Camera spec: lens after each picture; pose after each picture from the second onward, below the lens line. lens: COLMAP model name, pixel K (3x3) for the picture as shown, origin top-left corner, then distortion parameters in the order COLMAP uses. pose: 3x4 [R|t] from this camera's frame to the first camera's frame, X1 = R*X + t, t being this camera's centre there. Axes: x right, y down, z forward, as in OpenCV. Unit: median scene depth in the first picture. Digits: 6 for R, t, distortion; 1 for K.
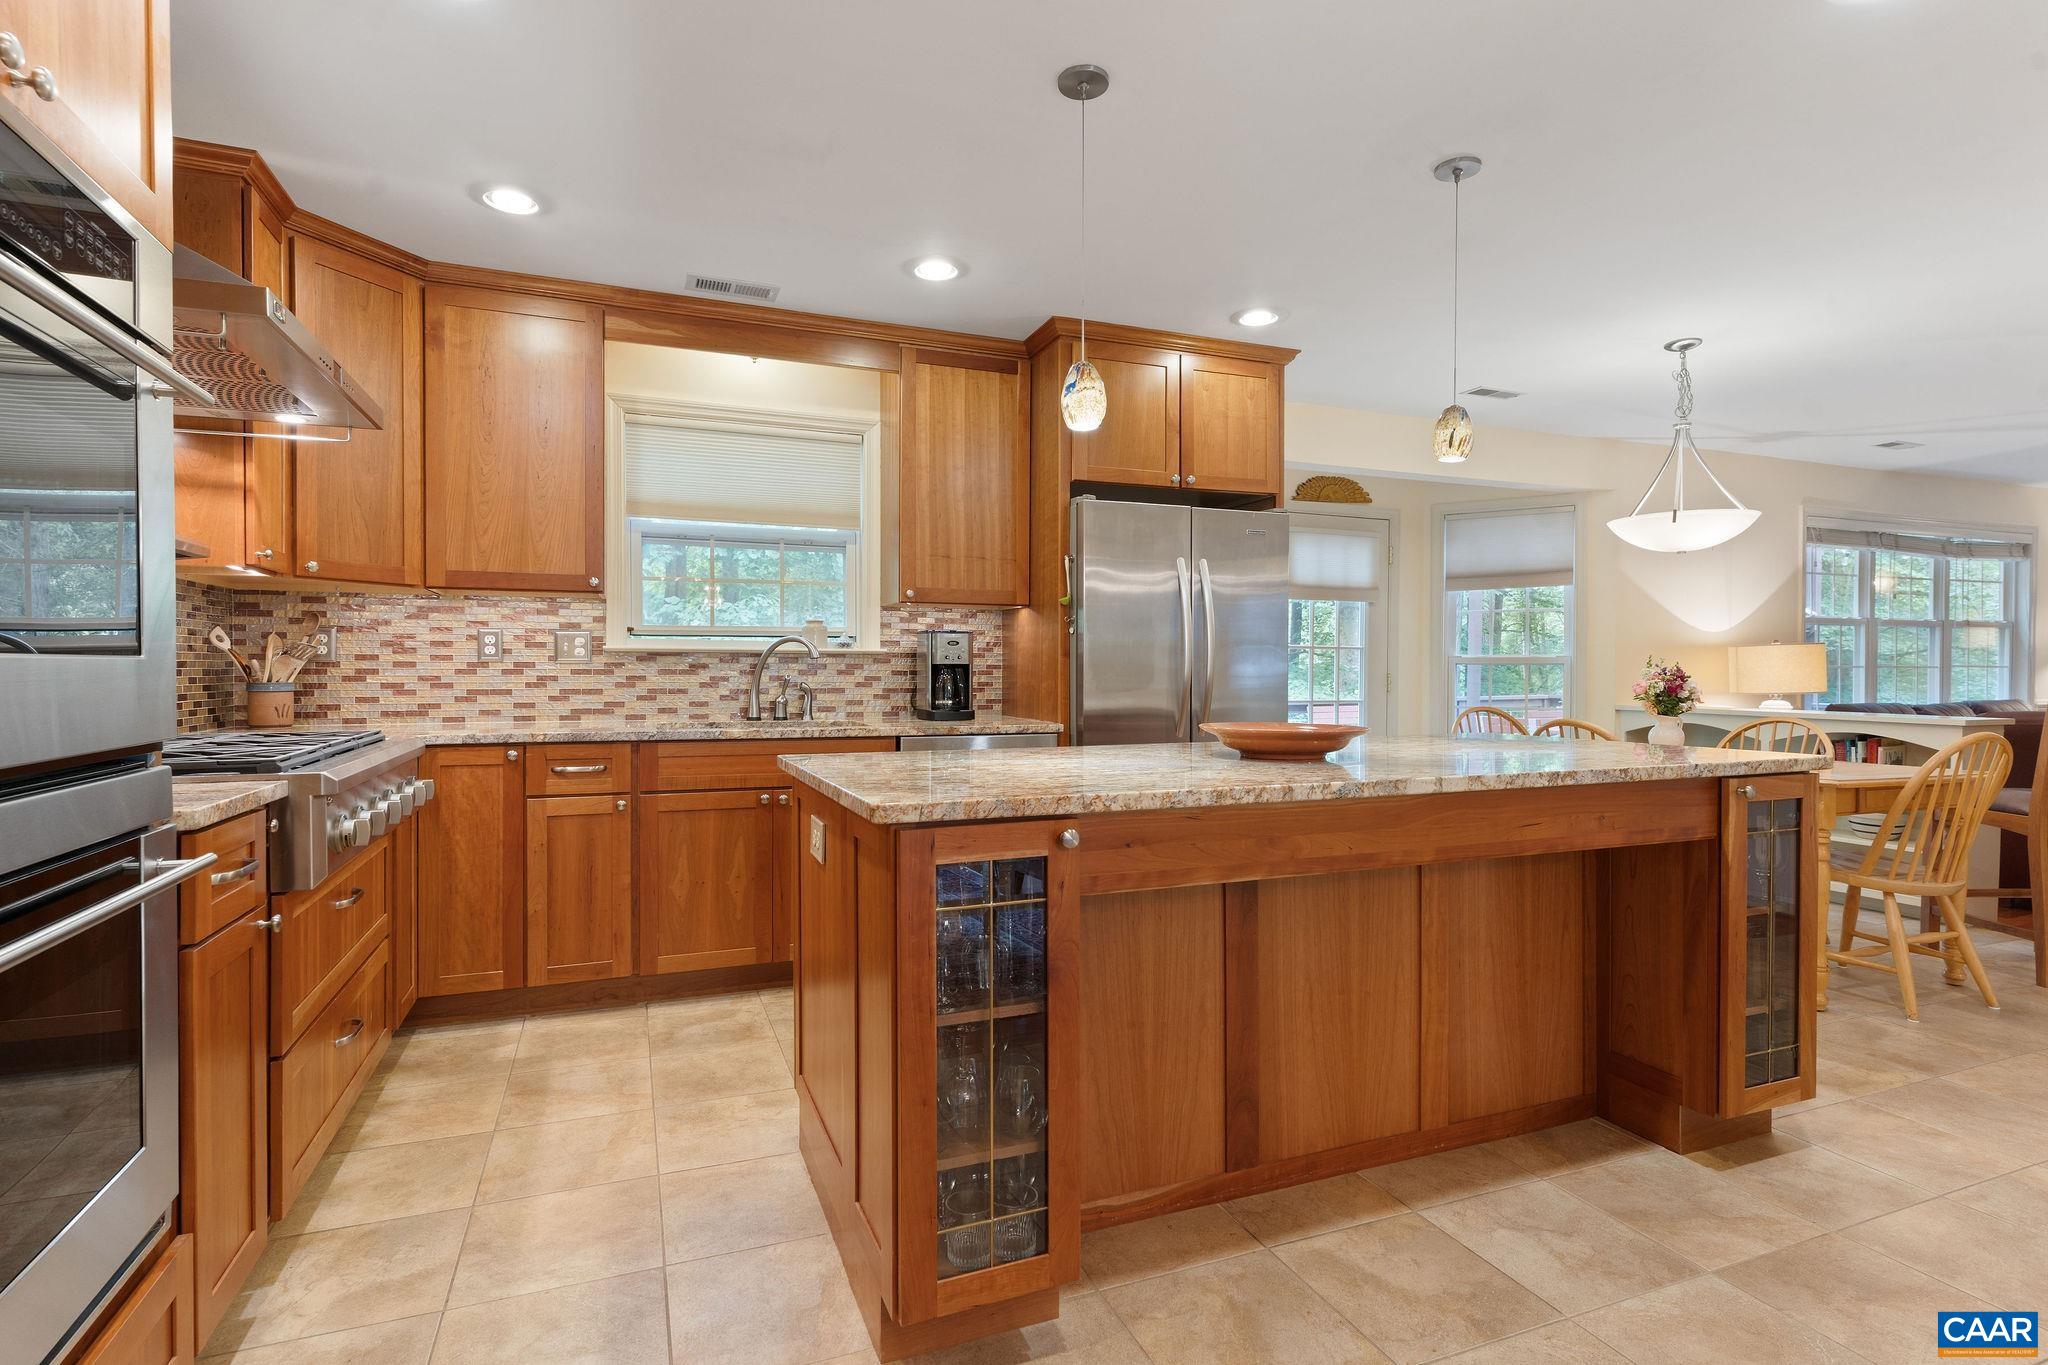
lens RADIAL K [[974.7, 0, 1021.0], [0, 974.7, 689.4], [0, 0, 1]] dist [0.002610, 0.000626]
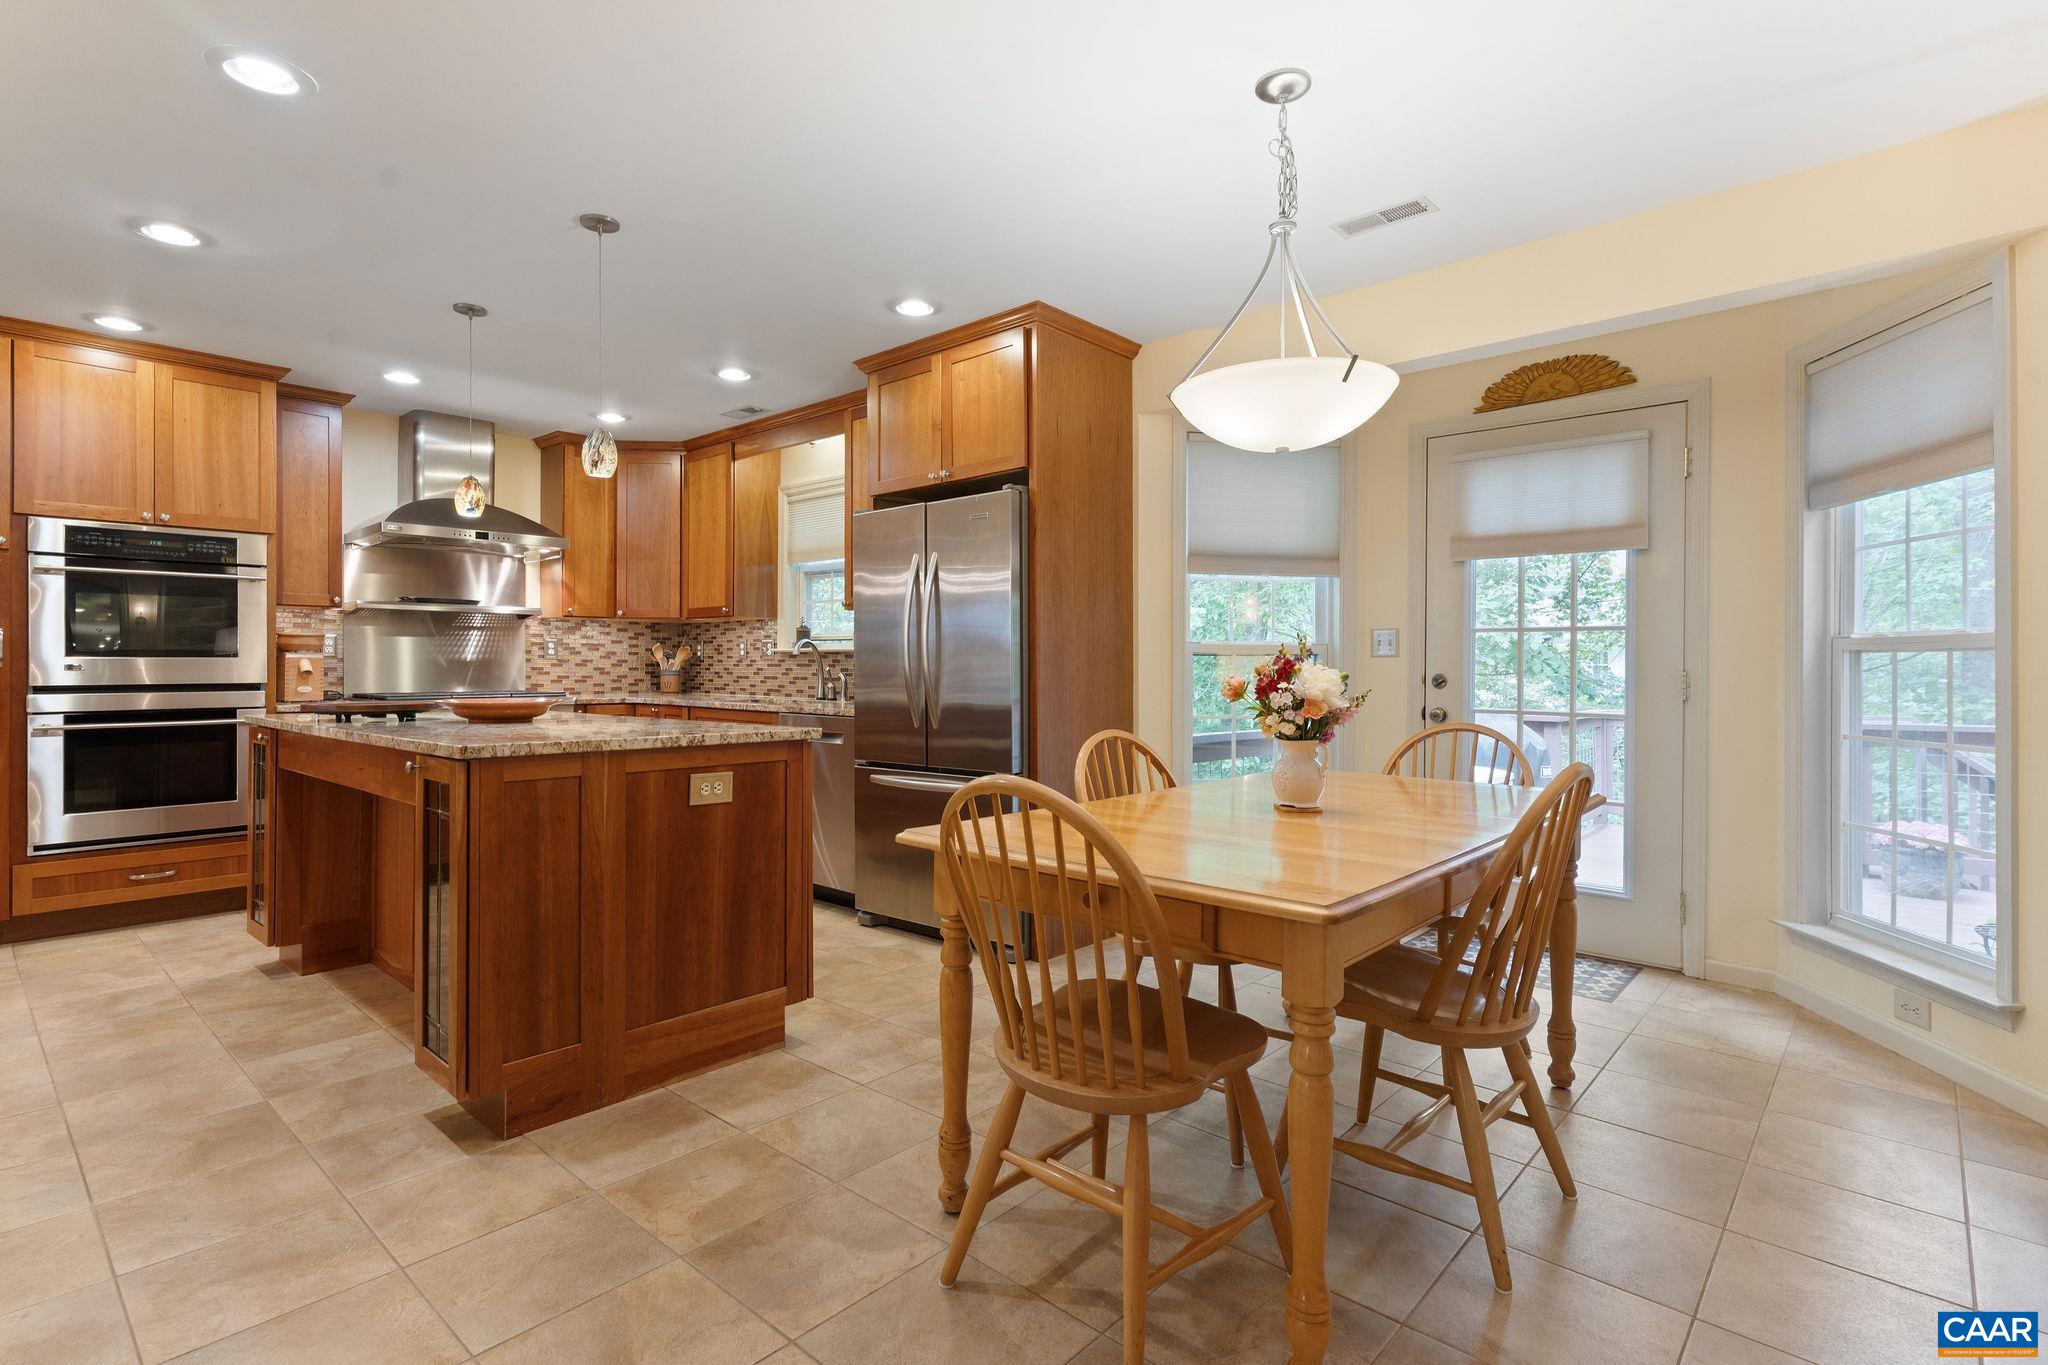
lens RADIAL K [[1007.1, 0, 1027.4], [0, 1007.1, 670.1], [0, 0, 1]] dist [0.002773, -0.000521]
pose [[0.447851, 0.002057, -0.894106, 1.233027], [-0.020799, 0.999751, -0.008118, -0.005793], [0.893866, 0.022232, 0.447782, 0.661696]]
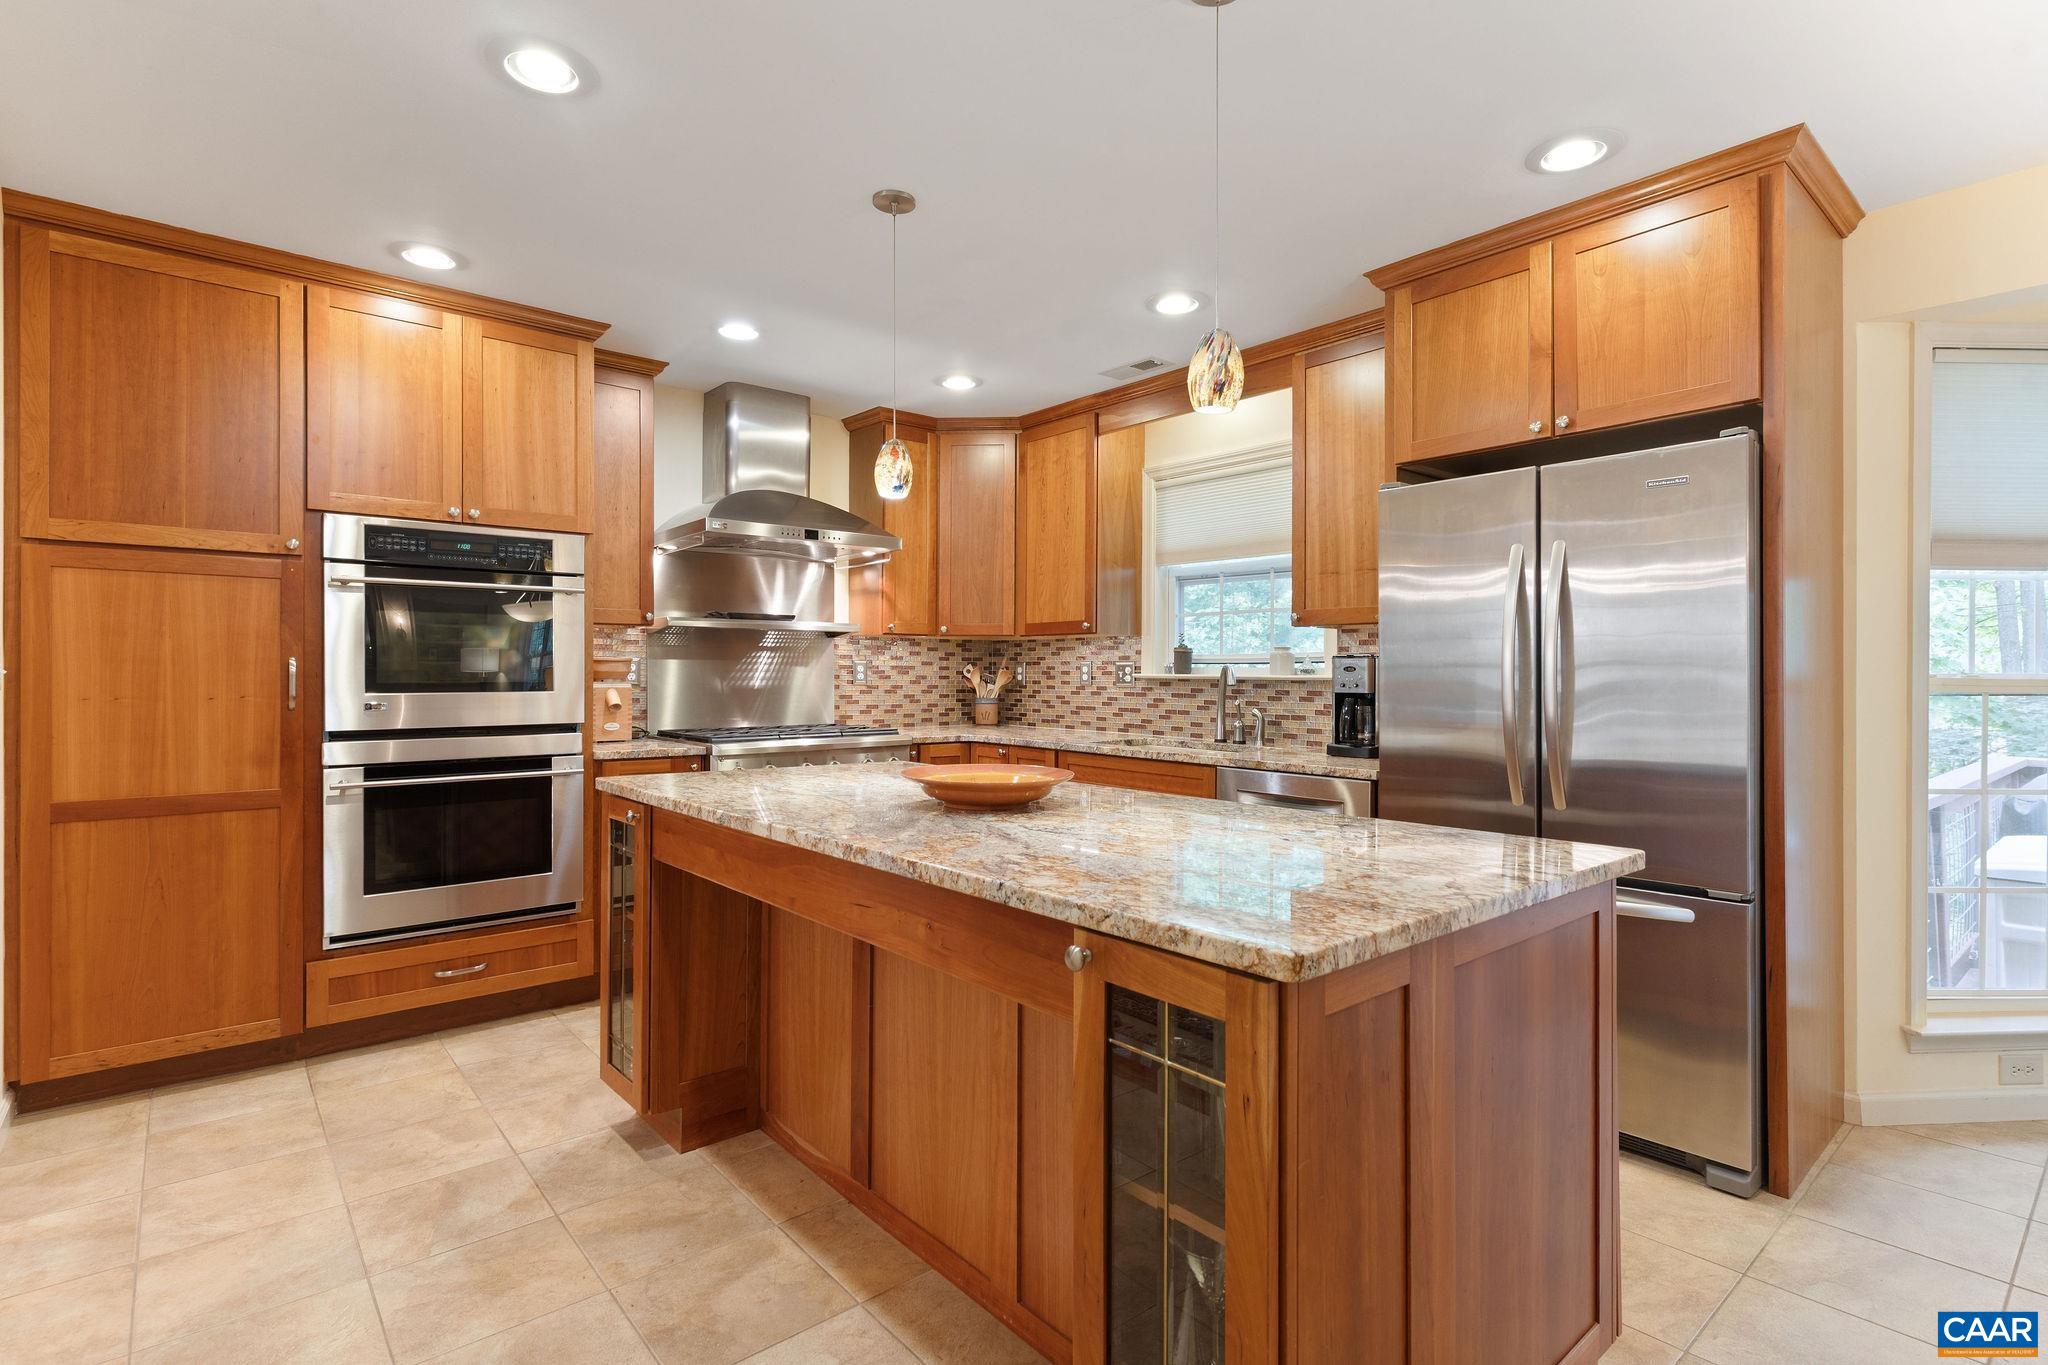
lens RADIAL K [[1007.8, 0, 1024.0], [0, 1007.8, 682.5], [0, 0, 1]] dist [0.003303, 0.000478]
pose [[0.321611, 0.007431, -0.946843, 0.761041], [-0.024058, 0.999711, -0.000326, -0.030438], [0.946566, 0.022884, 0.321697, 0.466372]]
